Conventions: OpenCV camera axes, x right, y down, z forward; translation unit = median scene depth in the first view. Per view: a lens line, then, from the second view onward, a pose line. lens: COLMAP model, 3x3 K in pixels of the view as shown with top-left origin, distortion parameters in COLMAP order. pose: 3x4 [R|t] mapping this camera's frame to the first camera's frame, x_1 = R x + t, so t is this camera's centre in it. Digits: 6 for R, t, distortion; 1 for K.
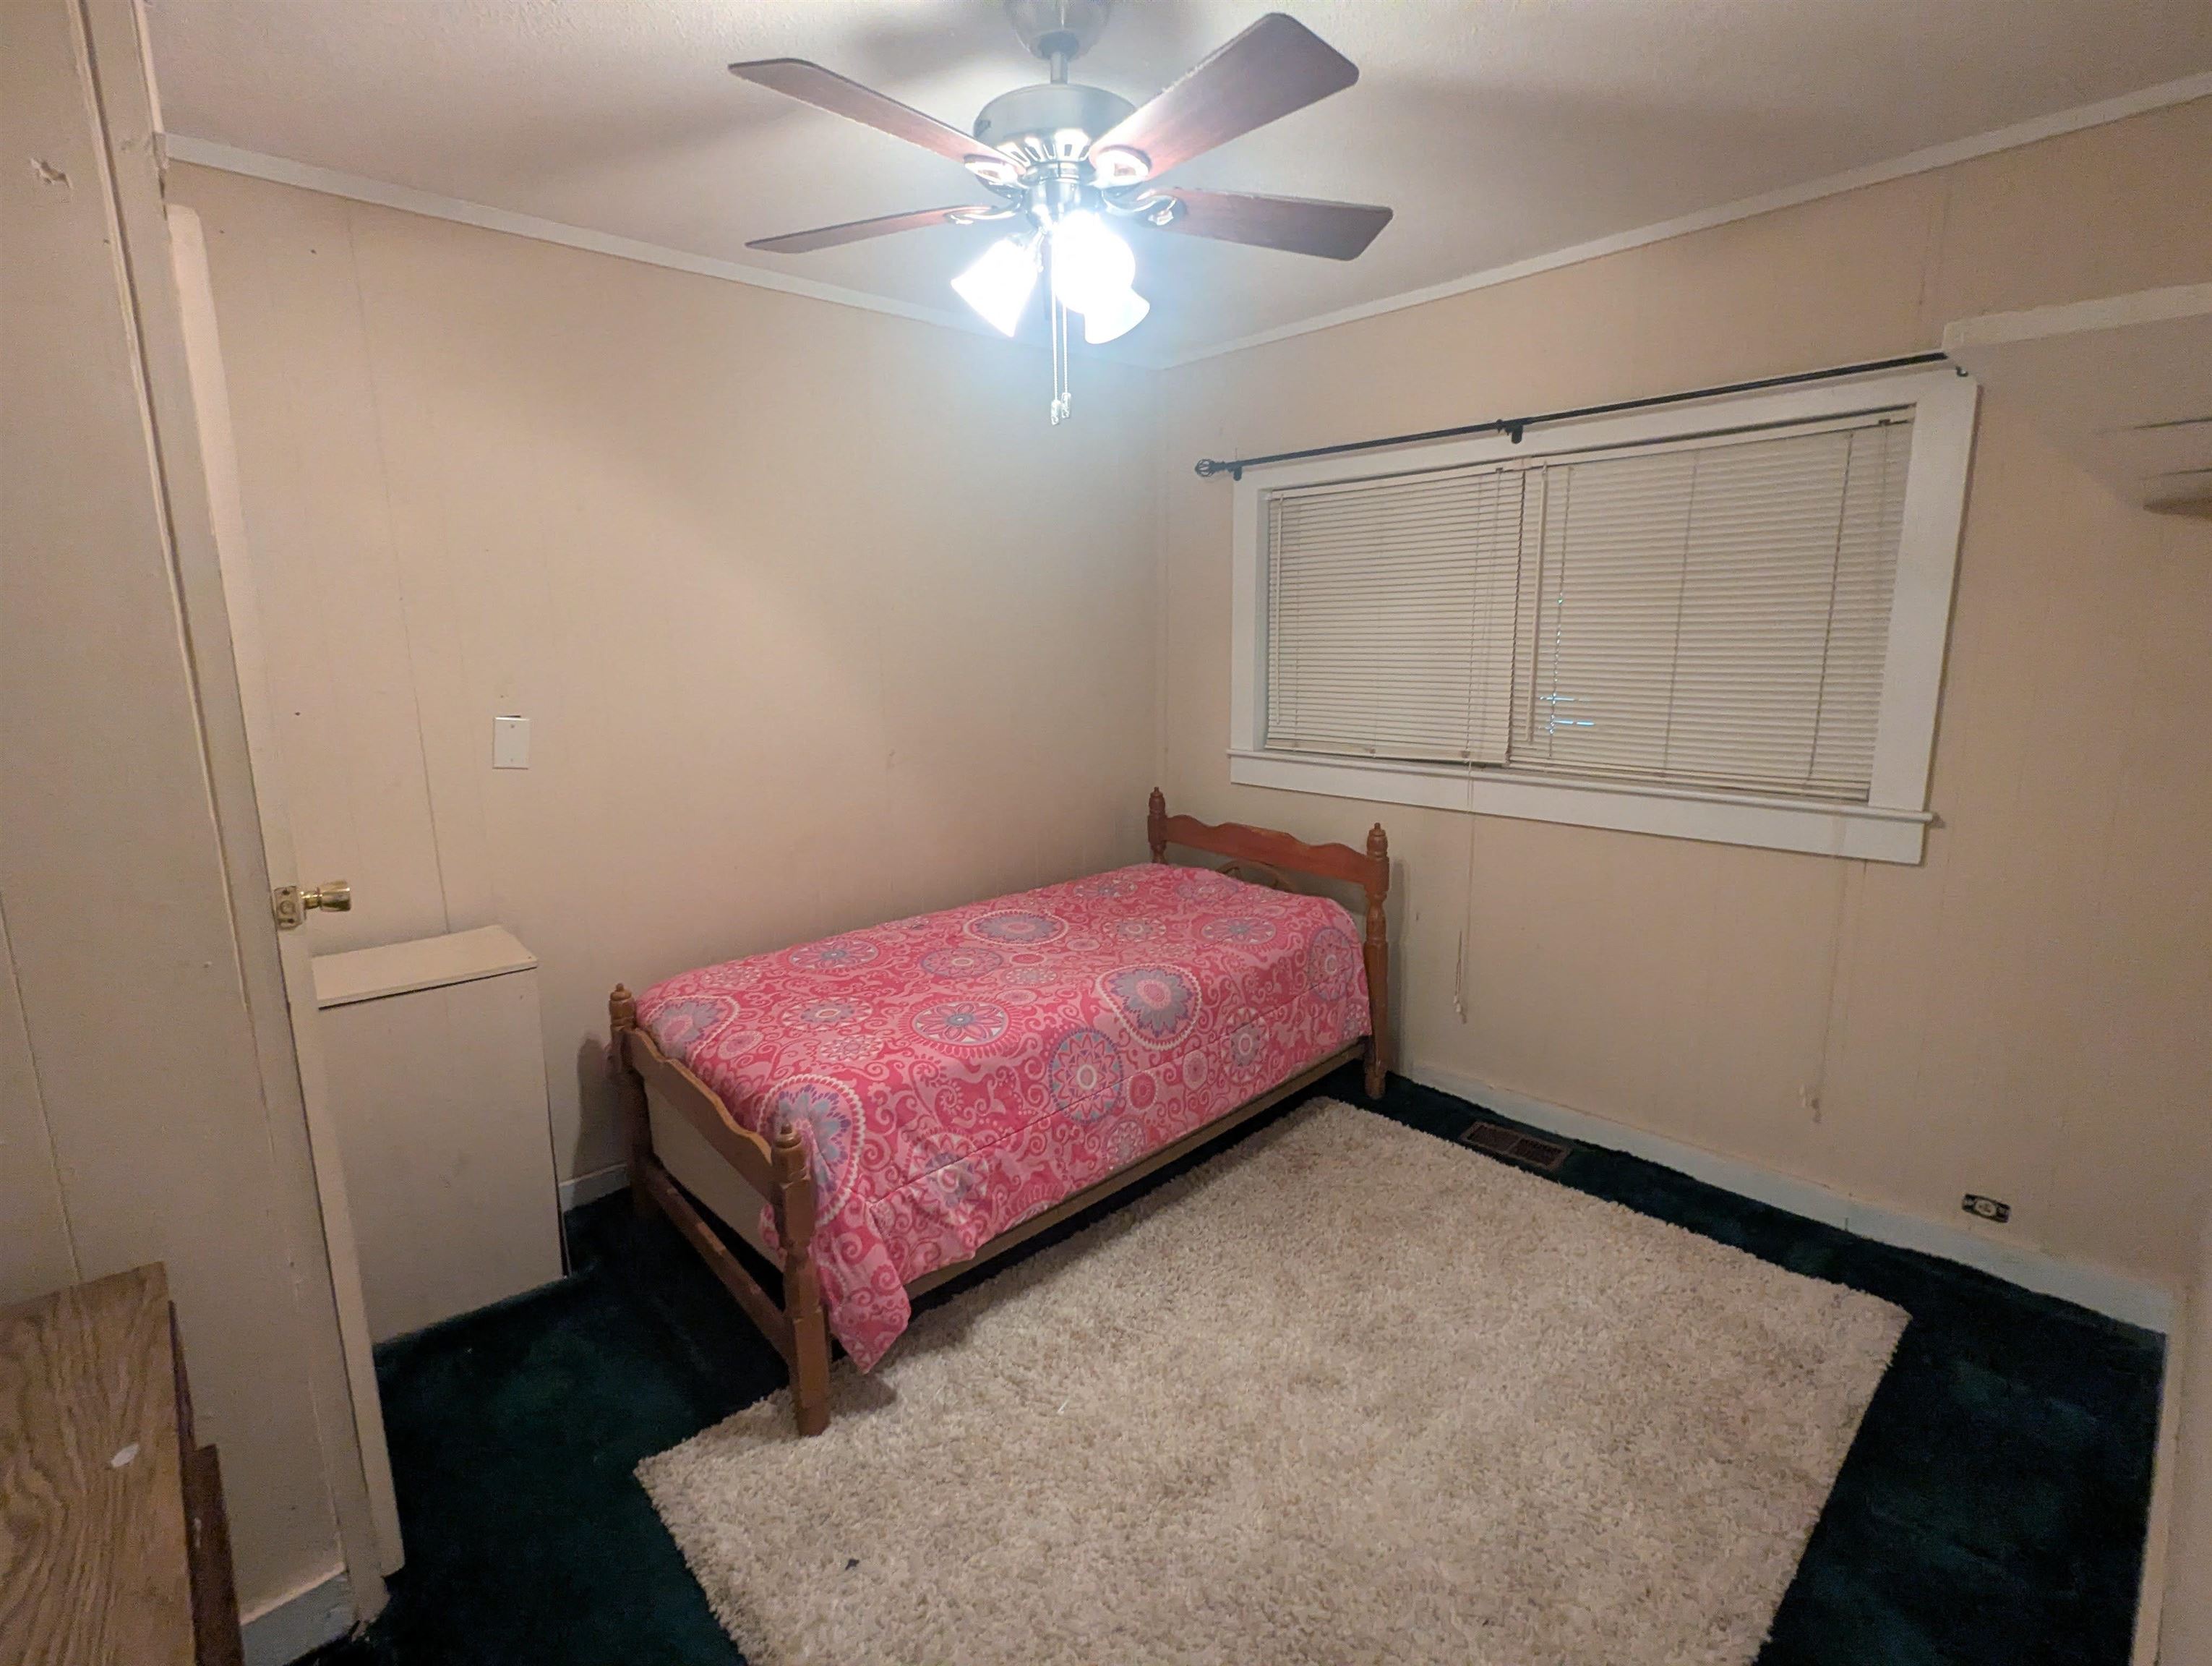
lens RADIAL K [[1057.5, 0, 1110.8], [0, 1057.5, 828.0], [0, 0, 1]] dist [0.000711, 0.001161]
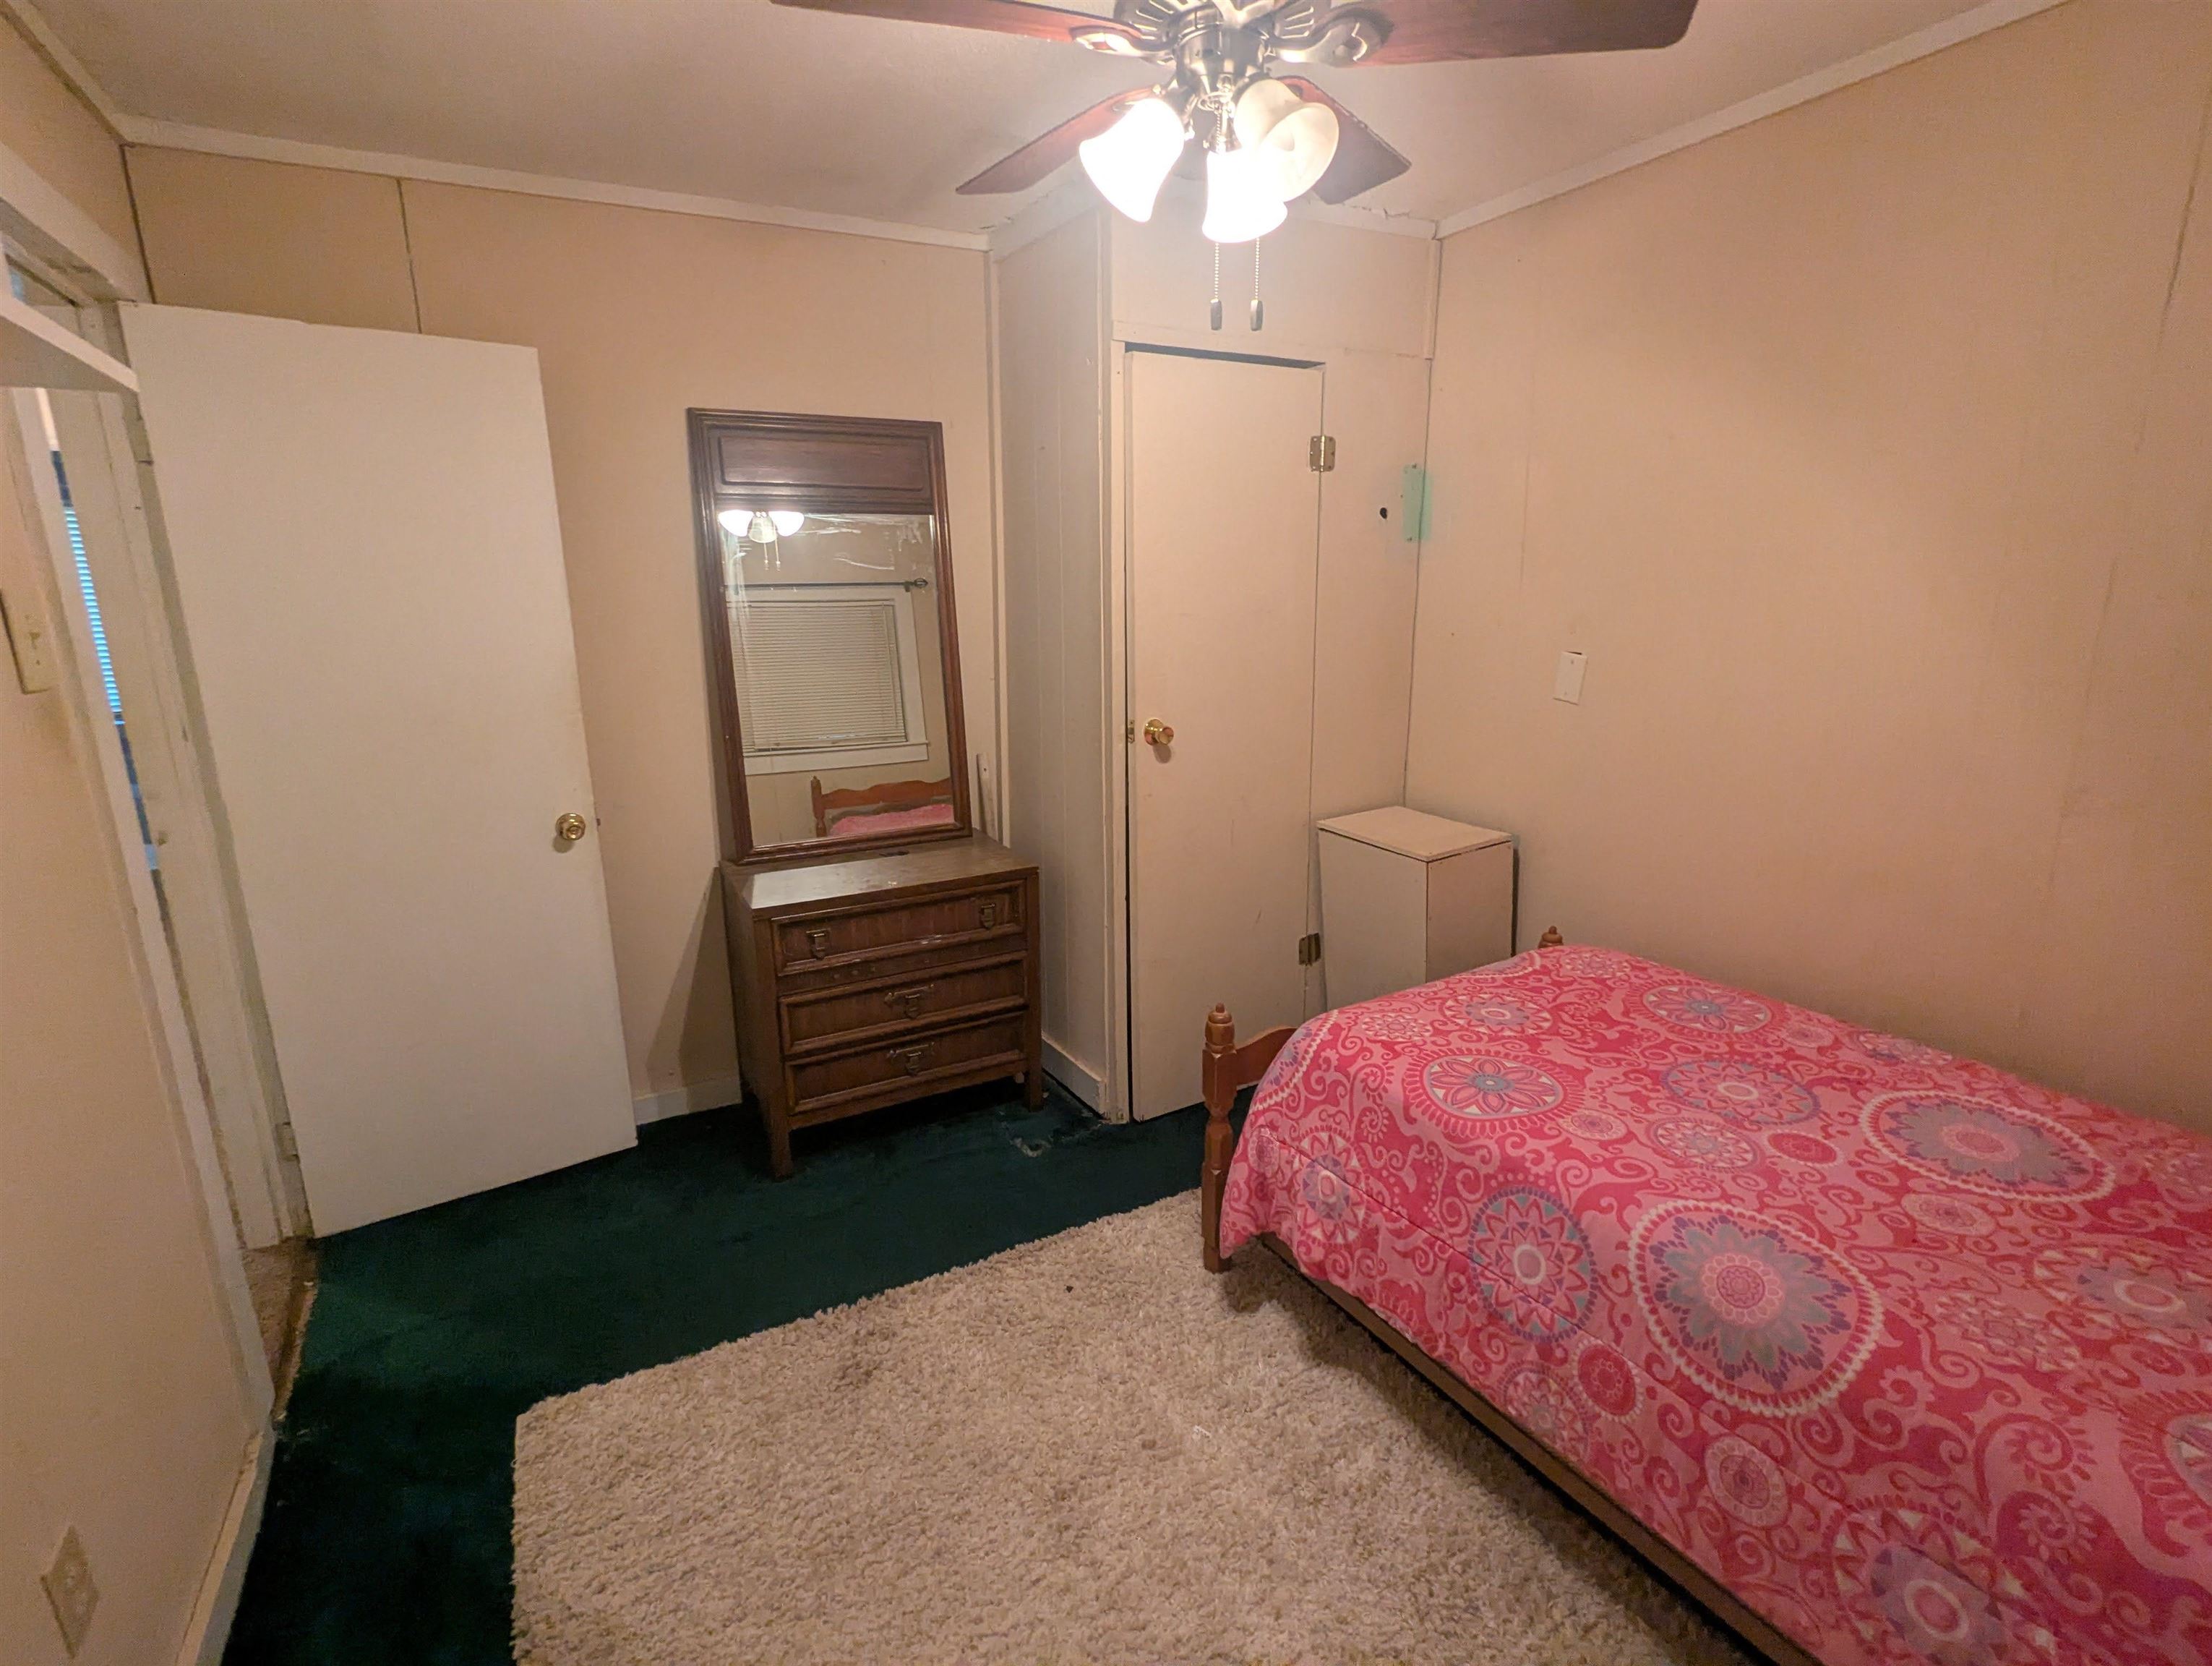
lens RADIAL K [[1057.5, 0, 1110.8], [0, 1057.5, 828.0], [0, 0, 1]] dist [0.000711, 0.001161]
pose [[-0.240672, 0.238846, -0.940760, 0.580617], [-0.165261, 0.945013, 0.282204, -0.161181], [0.956434, 0.223389, -0.187966, 0.791227]]
